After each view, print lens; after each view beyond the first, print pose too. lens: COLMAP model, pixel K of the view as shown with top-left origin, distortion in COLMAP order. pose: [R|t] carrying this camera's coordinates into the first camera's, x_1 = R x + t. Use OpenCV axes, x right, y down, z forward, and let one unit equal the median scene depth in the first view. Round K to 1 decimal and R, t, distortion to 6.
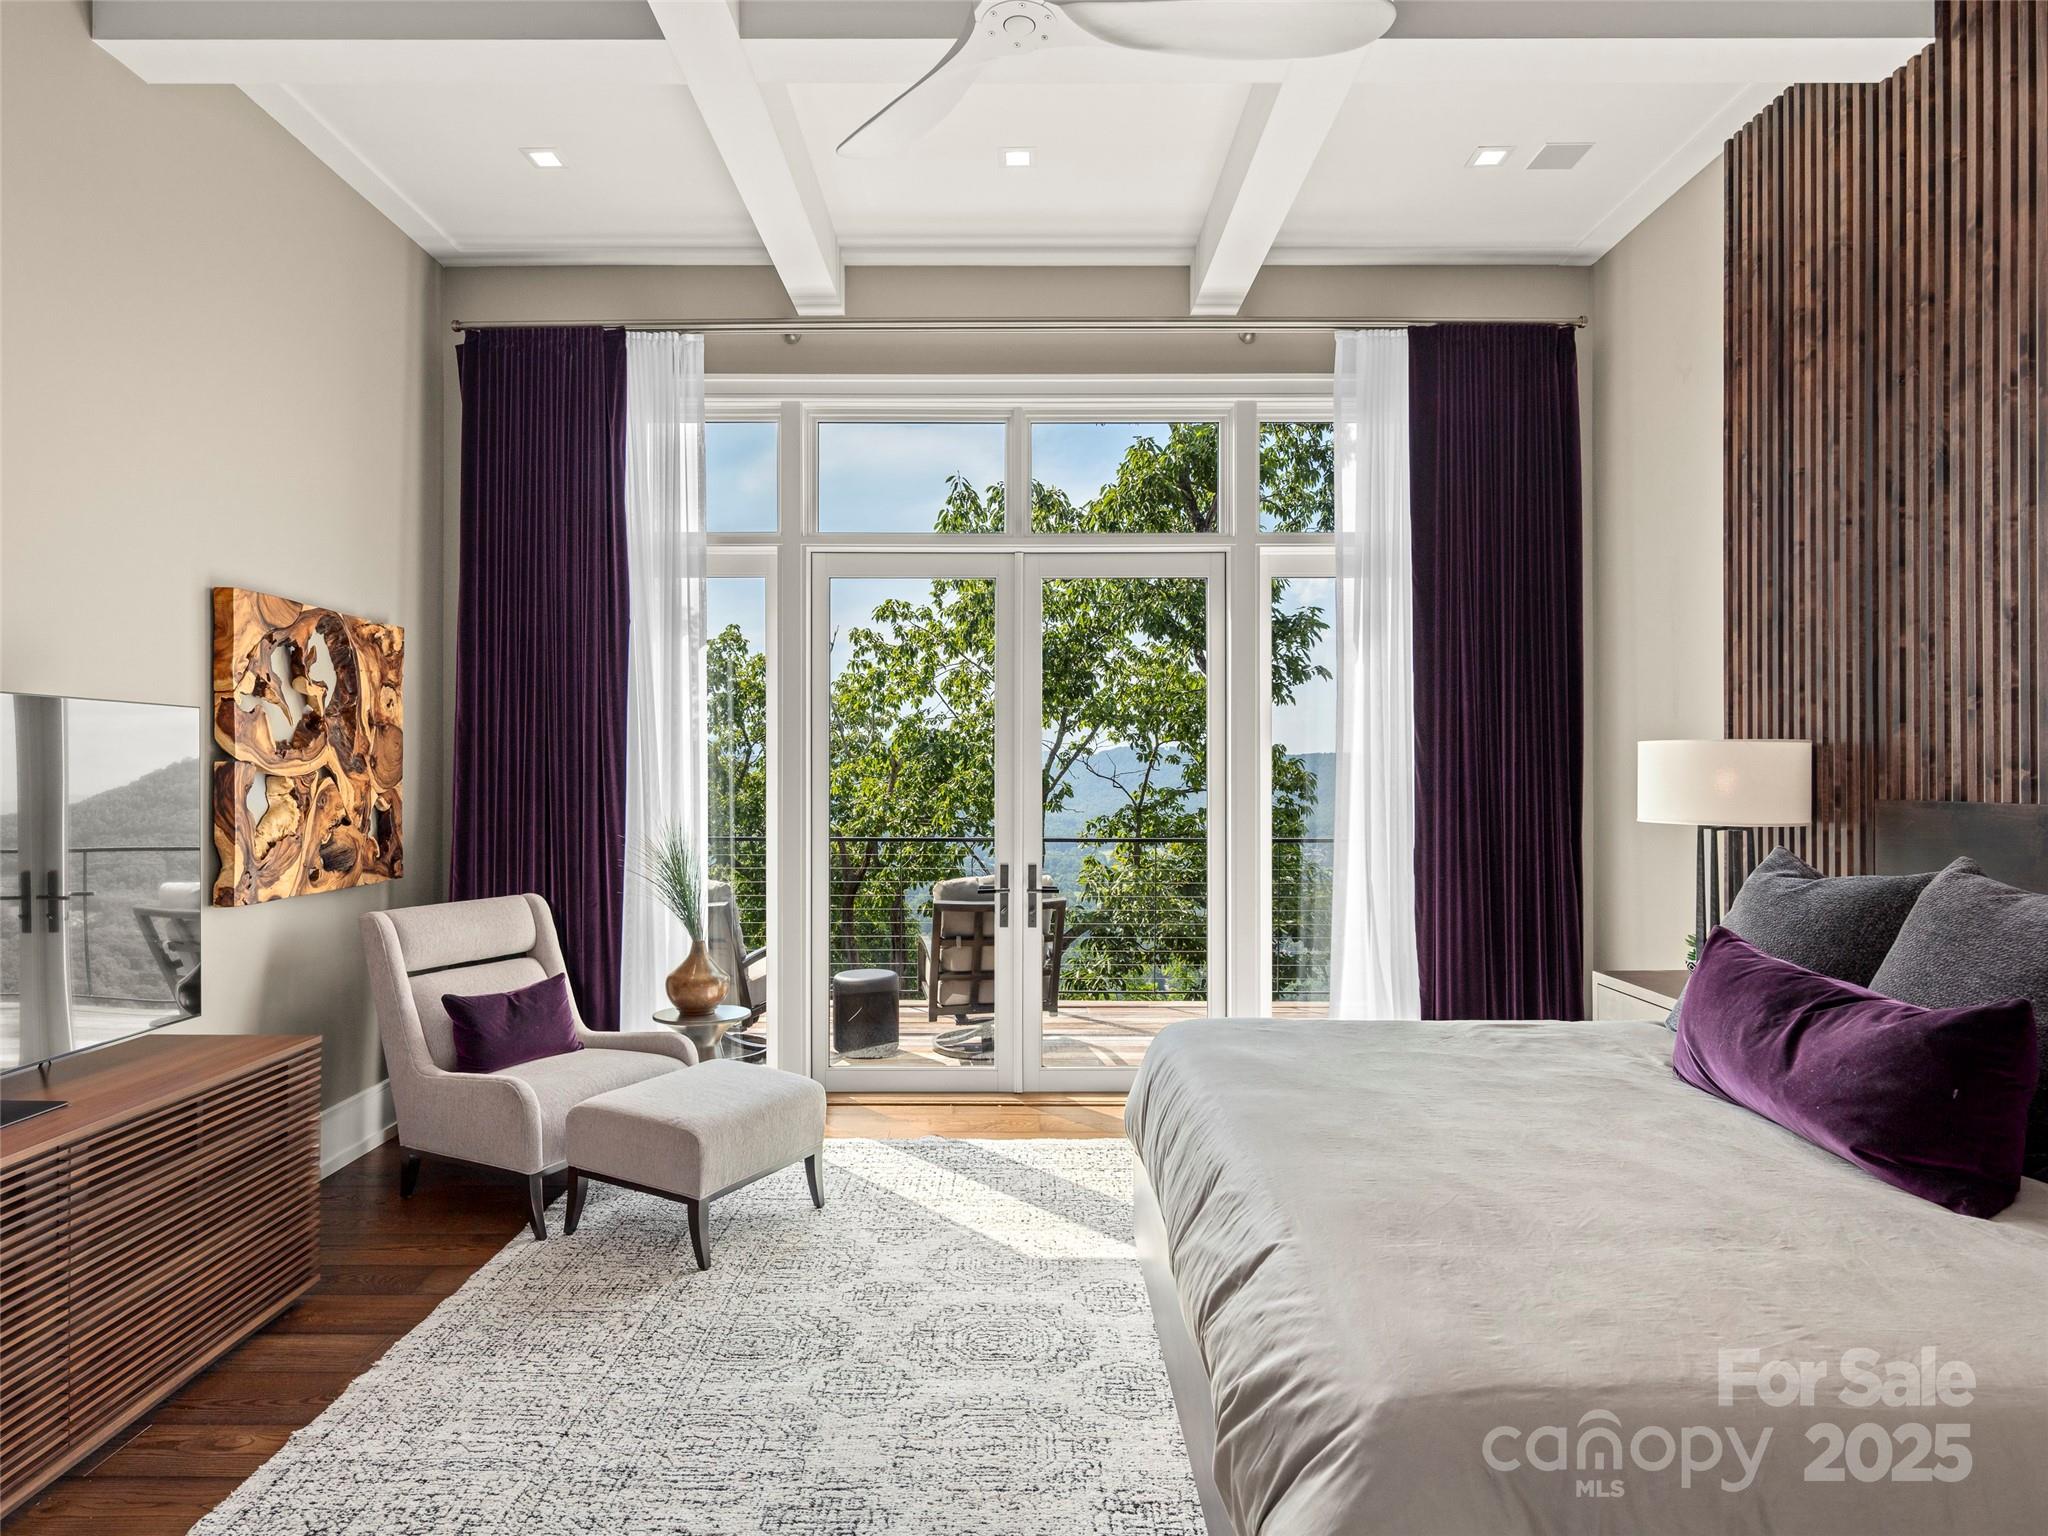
lens RADIAL K [[1120.3, 0, 1022.1], [0, 1120.3, 767.4], [0, 0, 1]] dist [0.007181, -0.003146]
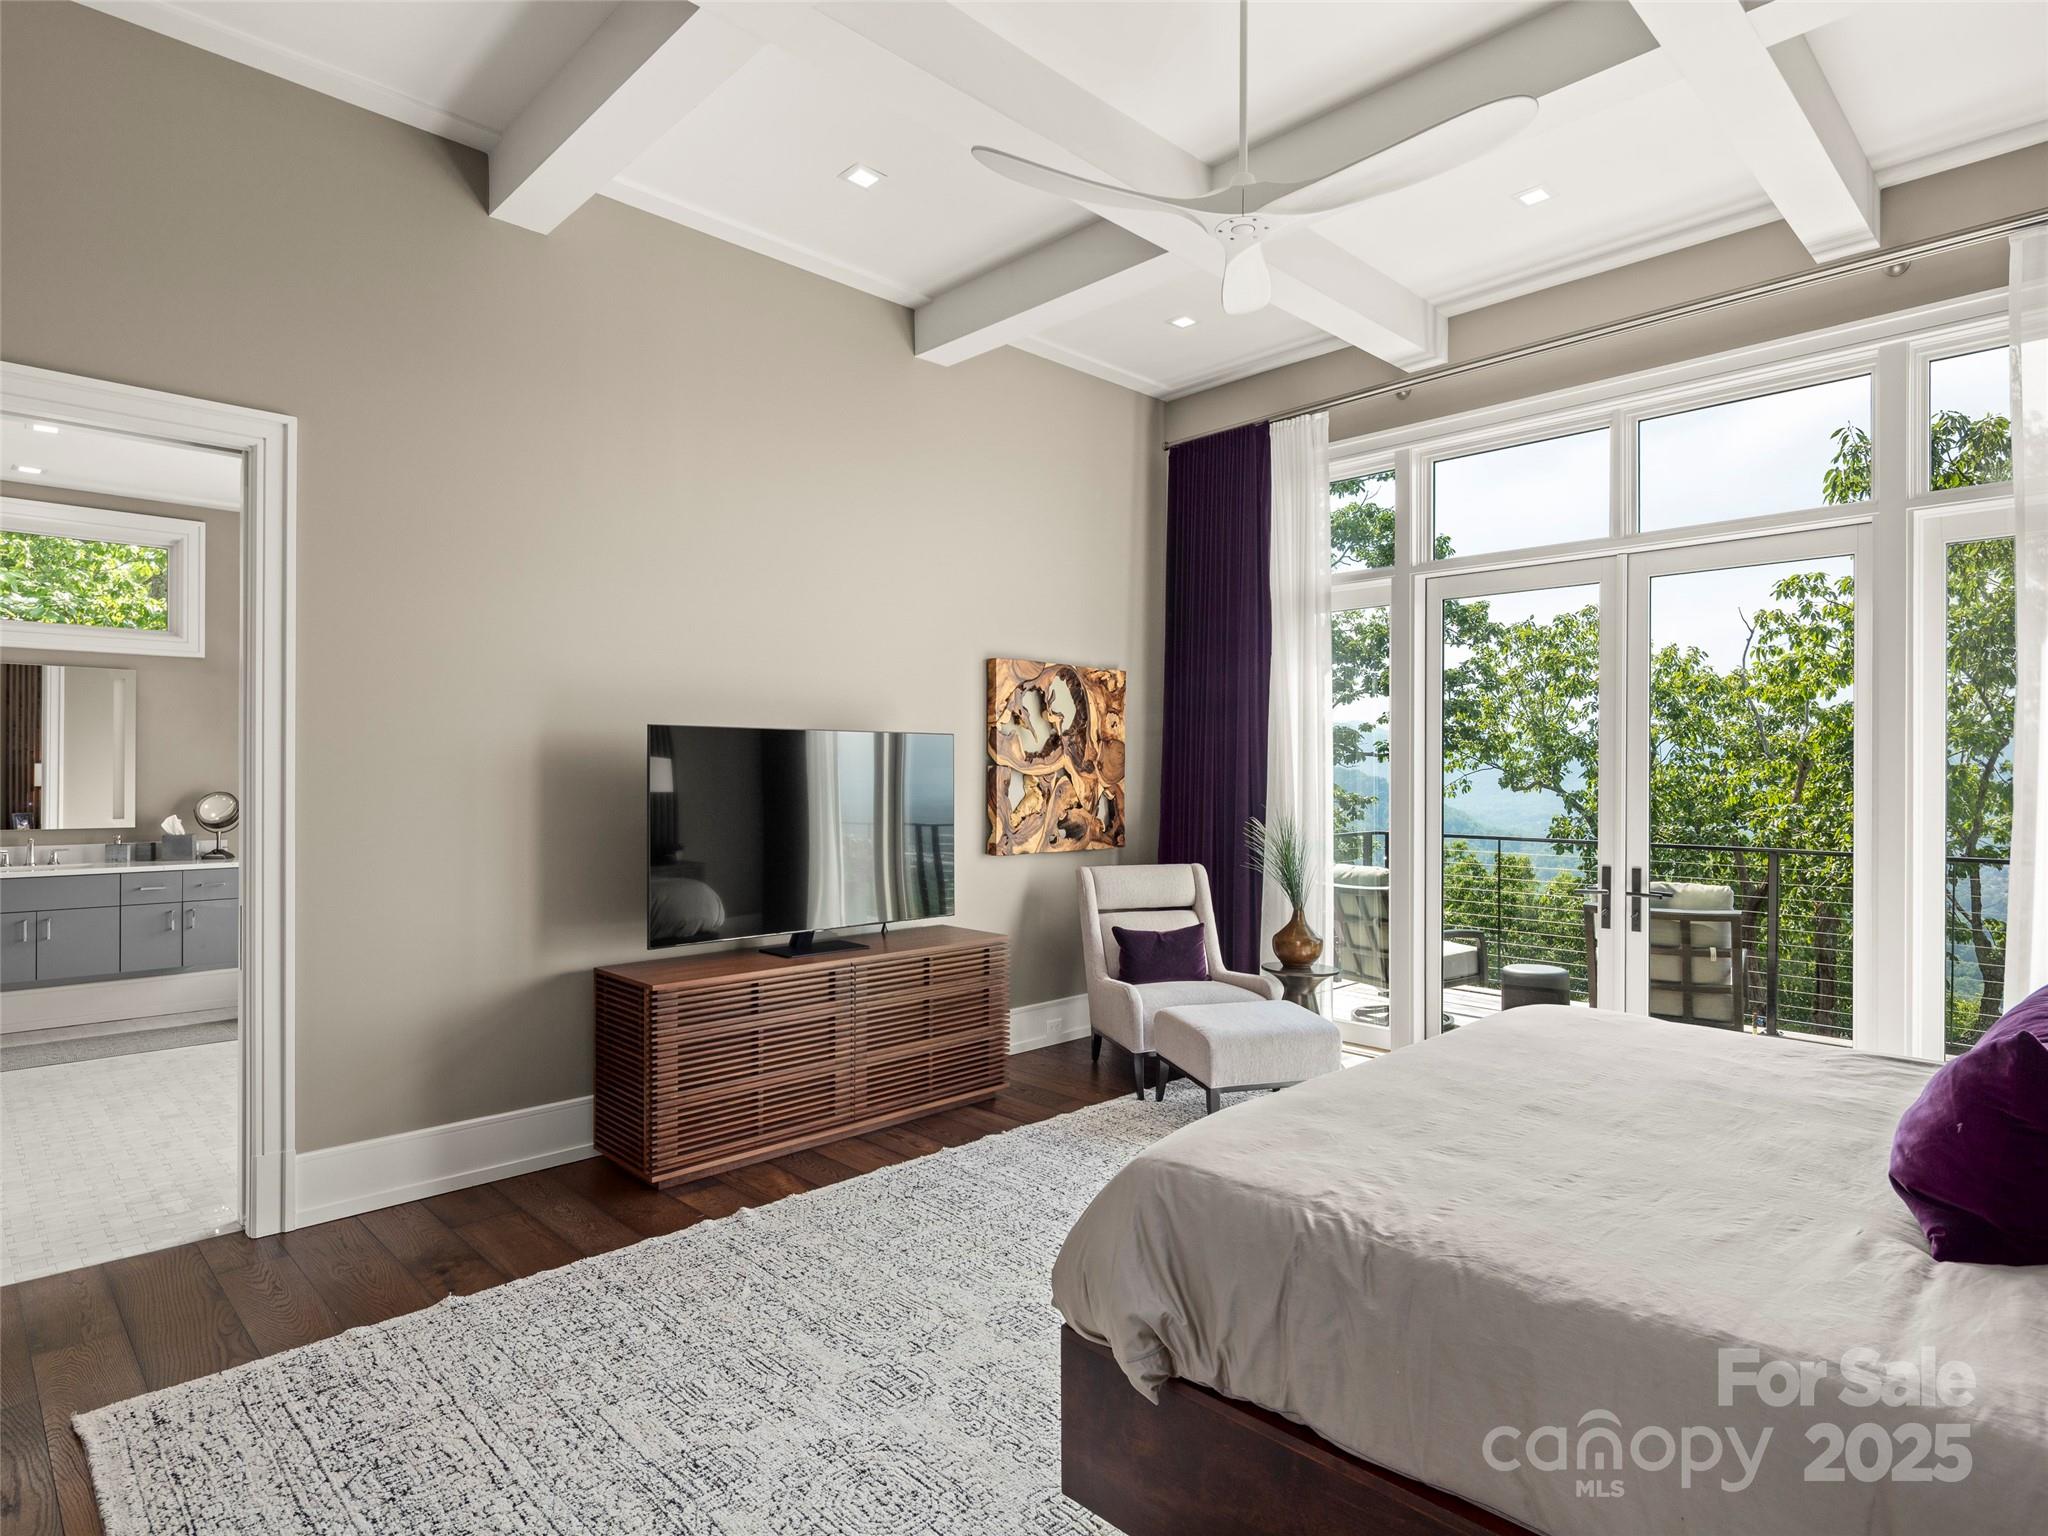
lens RADIAL K [[1120.3, 0, 1064.3], [0, 1120.3, 771.8], [0, 0, 1]] dist [0.007181, -0.003146]
pose [[0.717410, 0.002212, -0.696648, 0.403352], [-0.000092, 0.999995, 0.003081, -0.001258], [0.696651, -0.002146, 0.717407, -0.072668]]
